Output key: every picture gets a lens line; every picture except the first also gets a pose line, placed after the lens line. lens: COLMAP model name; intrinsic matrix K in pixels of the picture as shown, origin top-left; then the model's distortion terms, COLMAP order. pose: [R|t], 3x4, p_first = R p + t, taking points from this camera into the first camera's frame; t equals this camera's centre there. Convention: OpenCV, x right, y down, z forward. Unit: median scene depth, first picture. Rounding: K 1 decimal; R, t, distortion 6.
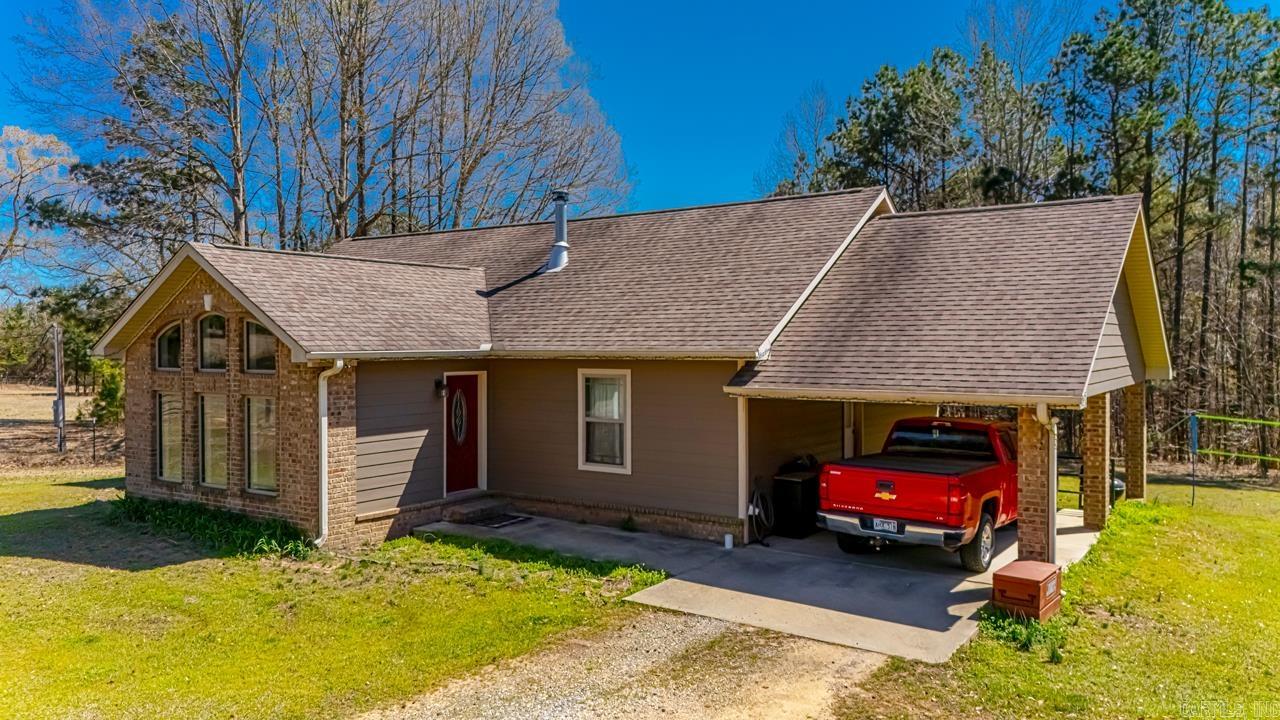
lens RADIAL K [[933.8, 0, 644.1], [0, 933.8, 368.4], [0, 0, 1]] dist [0.090637, -0.104234]
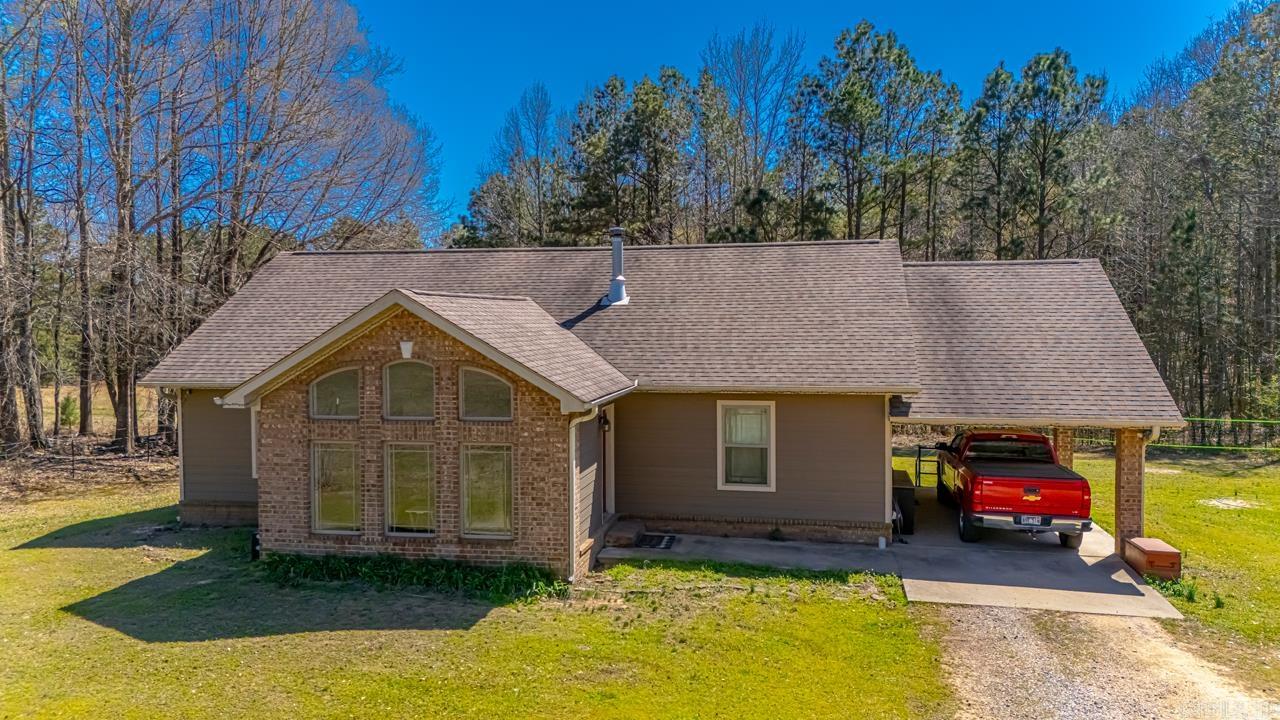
lens RADIAL K [[933.8, 0, 641.0], [0, 933.8, 360.2], [0, 0, 1]] dist [0.090637, -0.104234]
pose [[0.916614, -0.020432, 0.399251, -0.678129], [0.014429, 0.999733, 0.018034, -0.078437], [-0.399513, -0.010769, 0.916664, 0.006890]]
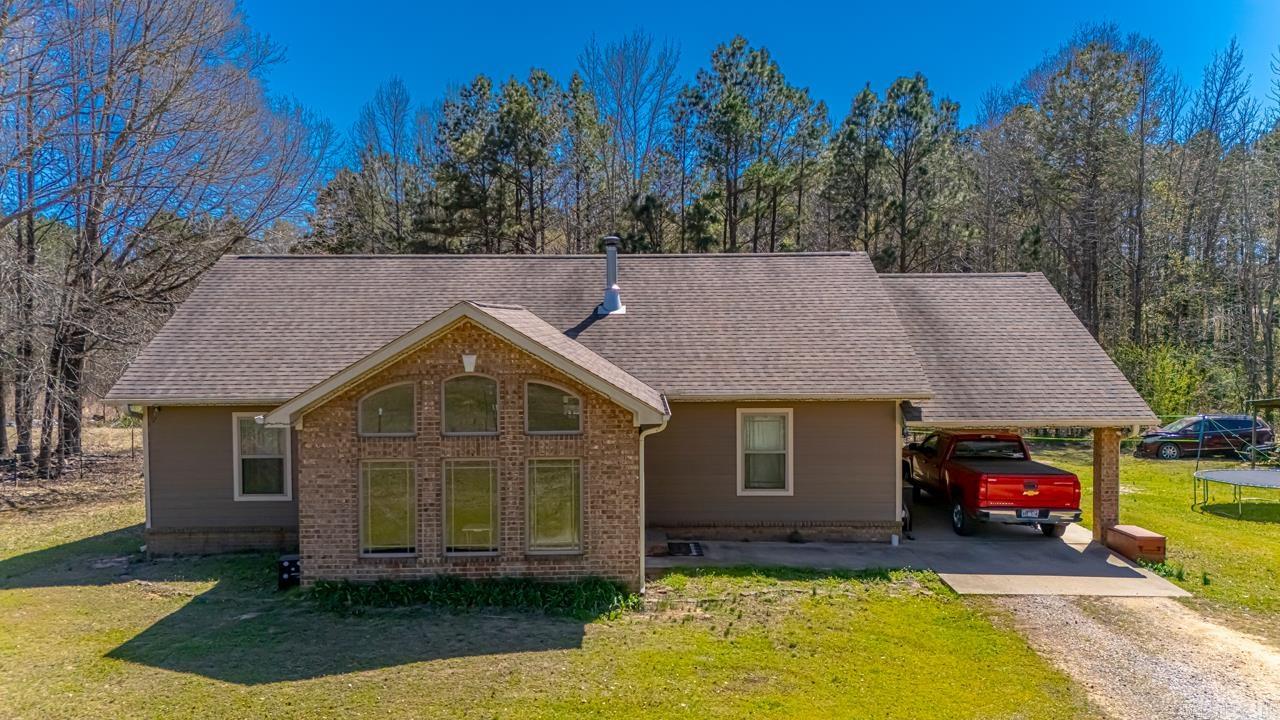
lens RADIAL K [[933.8, 0, 640.2], [0, 933.8, 360.9], [0, 0, 1]] dist [0.090637, -0.104234]
pose [[0.822569, -0.027981, 0.567976, -0.923919], [0.019936, 0.999594, 0.020372, -0.094565], [-0.568315, -0.005435, 0.822793, 0.134800]]
